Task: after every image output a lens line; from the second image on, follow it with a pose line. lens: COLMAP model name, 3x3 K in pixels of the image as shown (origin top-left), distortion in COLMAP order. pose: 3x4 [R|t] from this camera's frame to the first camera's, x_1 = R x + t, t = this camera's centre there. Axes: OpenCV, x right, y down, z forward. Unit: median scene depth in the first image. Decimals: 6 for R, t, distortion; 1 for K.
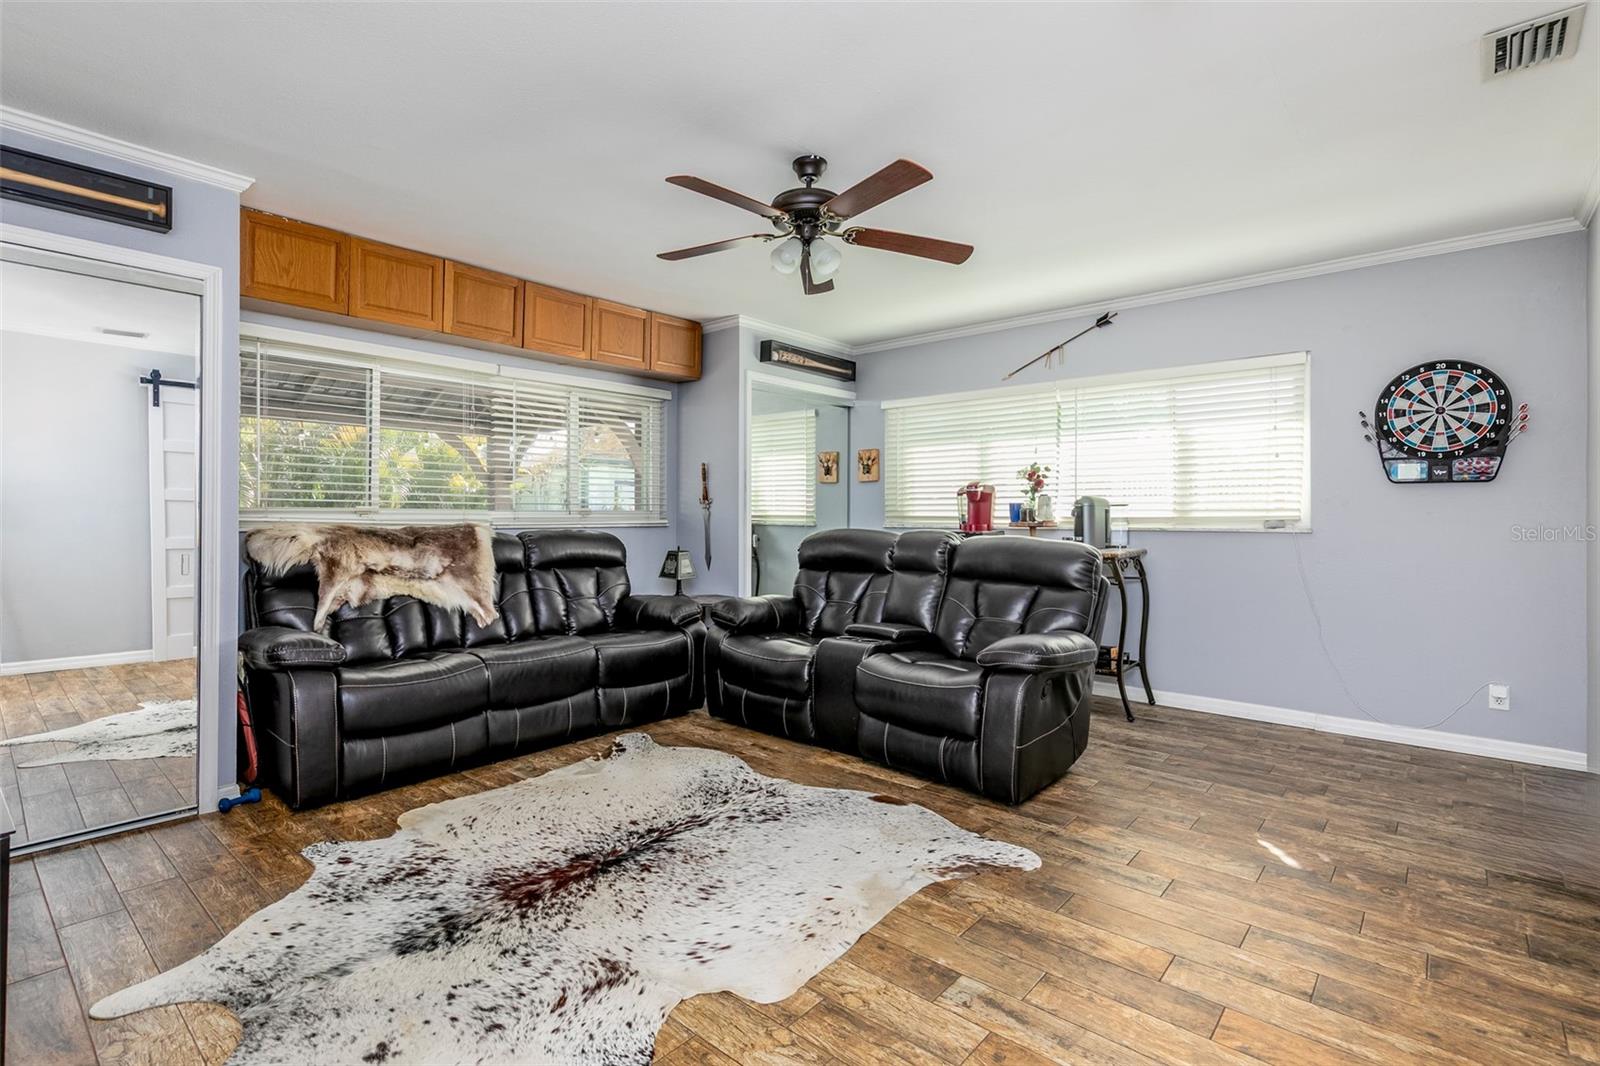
lens RADIAL K [[757.1, 0, 756.3], [0, 757.1, 509.2], [0, 0, 1]] dist [0.001308, -0.000013]
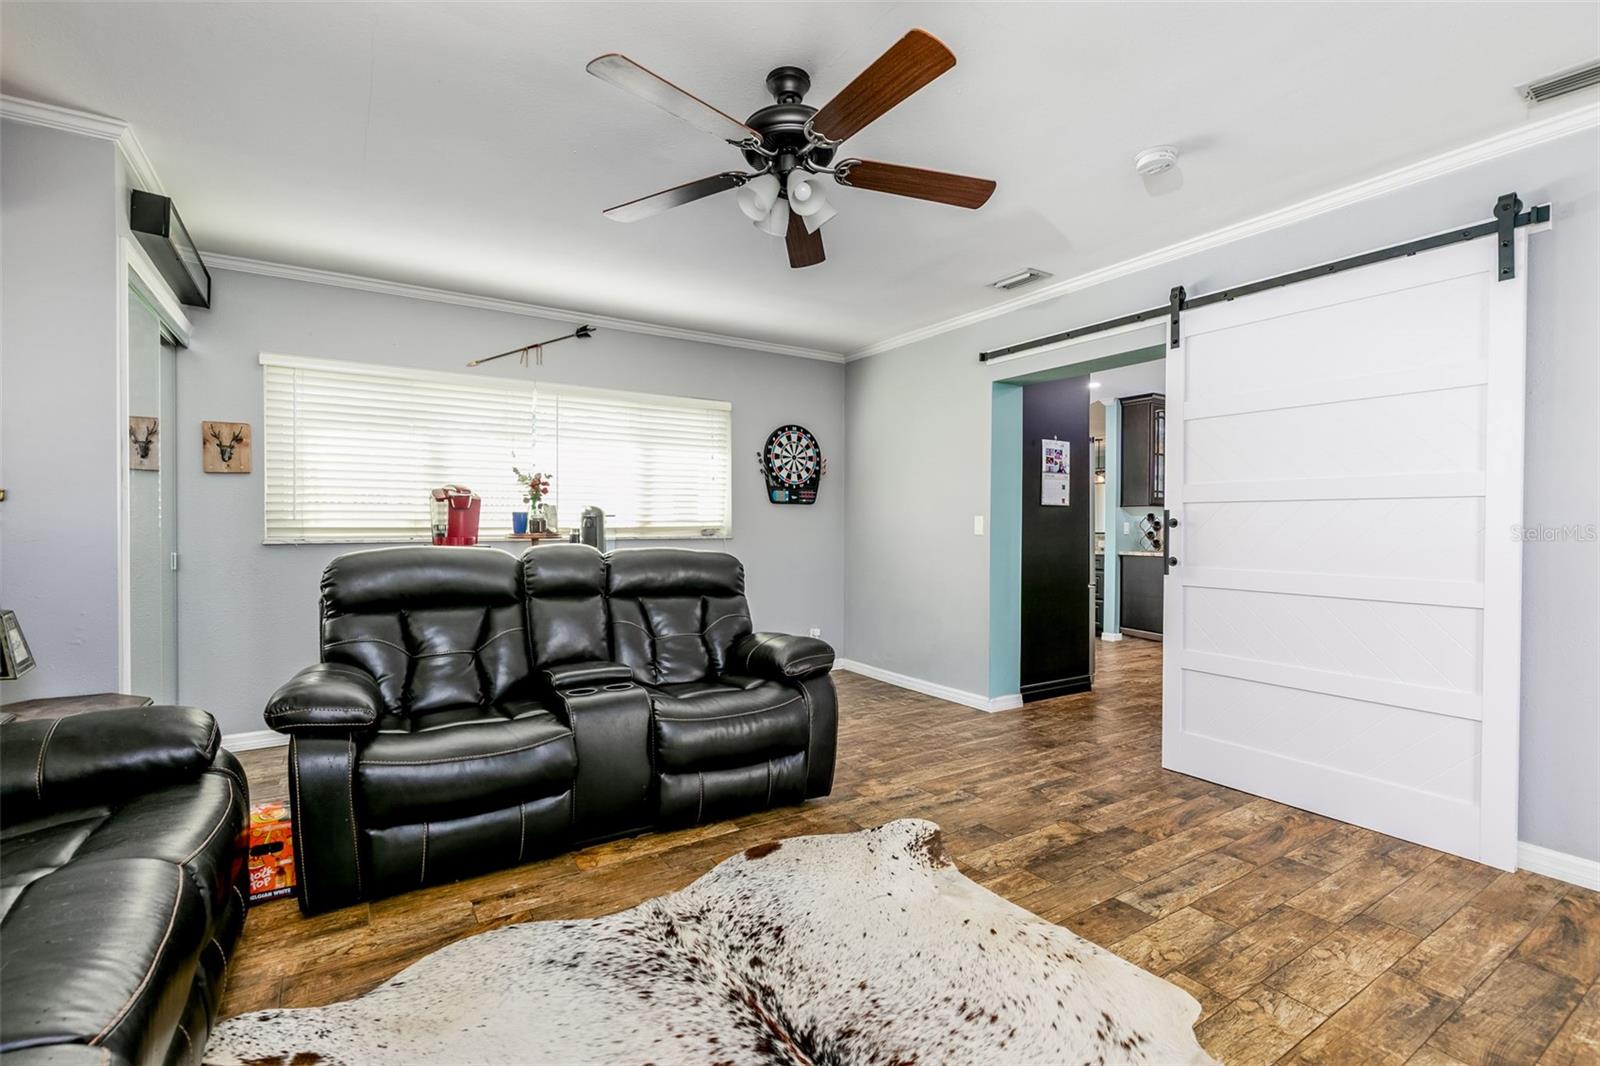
lens RADIAL K [[715.7, 0, 800.0], [0, 715.7, 533.0], [0, 0, 1]] dist [0.007491, -0.000145]
pose [[0.253586, -0.014243, 0.967208, -0.544885], [-0.009503, 0.999807, 0.017214, -0.001441], [-0.967266, -0.013556, 0.253402, 0.660259]]
